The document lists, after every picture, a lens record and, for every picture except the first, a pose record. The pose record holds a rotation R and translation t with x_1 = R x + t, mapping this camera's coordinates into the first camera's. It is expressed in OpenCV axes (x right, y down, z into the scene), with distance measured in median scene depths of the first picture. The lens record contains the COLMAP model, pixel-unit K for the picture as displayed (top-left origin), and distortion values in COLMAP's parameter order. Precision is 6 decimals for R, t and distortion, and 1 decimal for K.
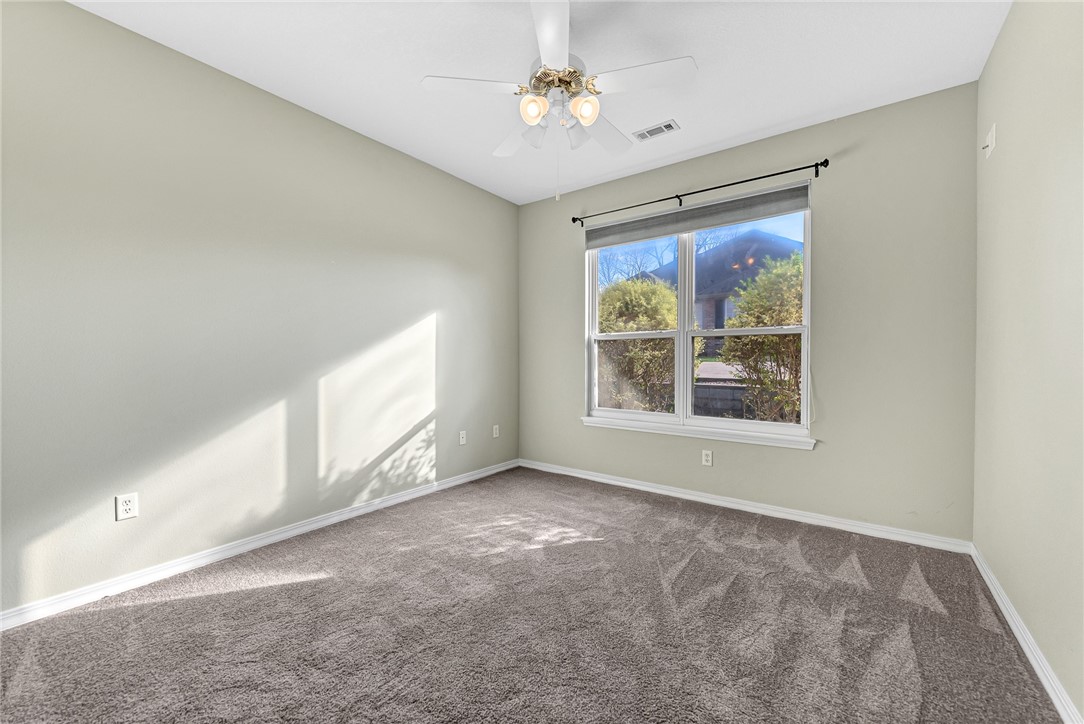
lens RADIAL K [[431.3, 0, 539.2], [0, 431.3, 366.1], [0, 0, 1]] dist [0.010874, -0.002658]
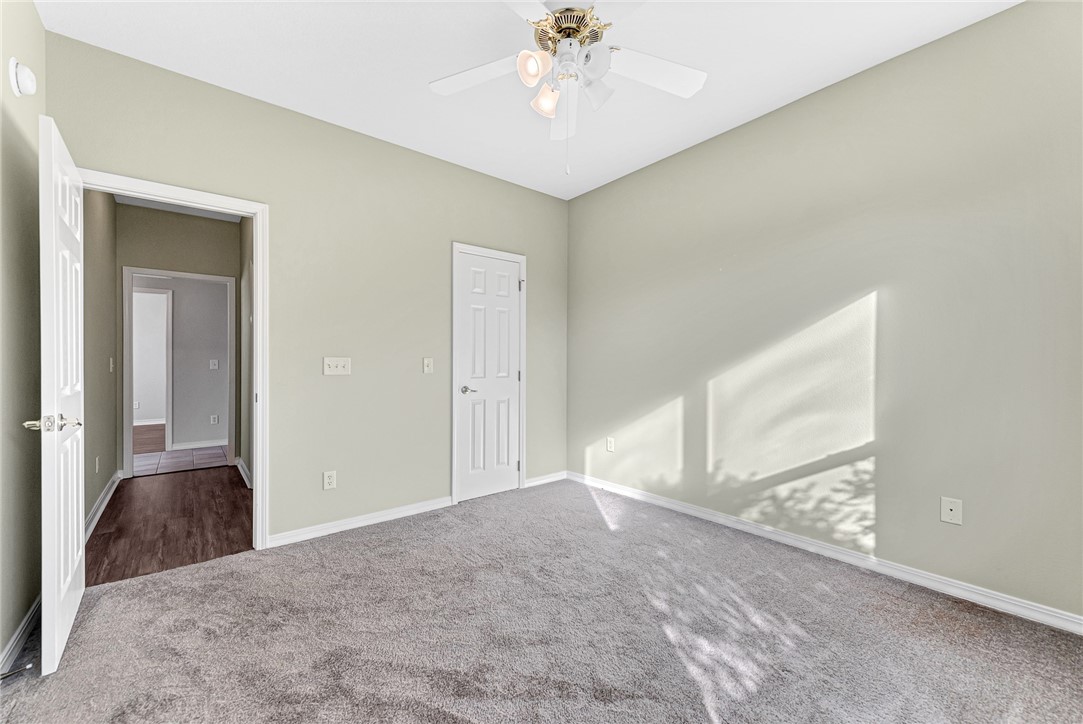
lens RADIAL K [[430.9, 0, 538.5], [0, 430.9, 358.8], [0, 0, 1]] dist [0.010874, -0.002658]
pose [[-0.240260, -0.004811, -0.970697, 0.570718], [-0.016111, 0.999870, -0.000968, -0.015194], [0.970575, 0.015407, -0.240306, 0.758223]]
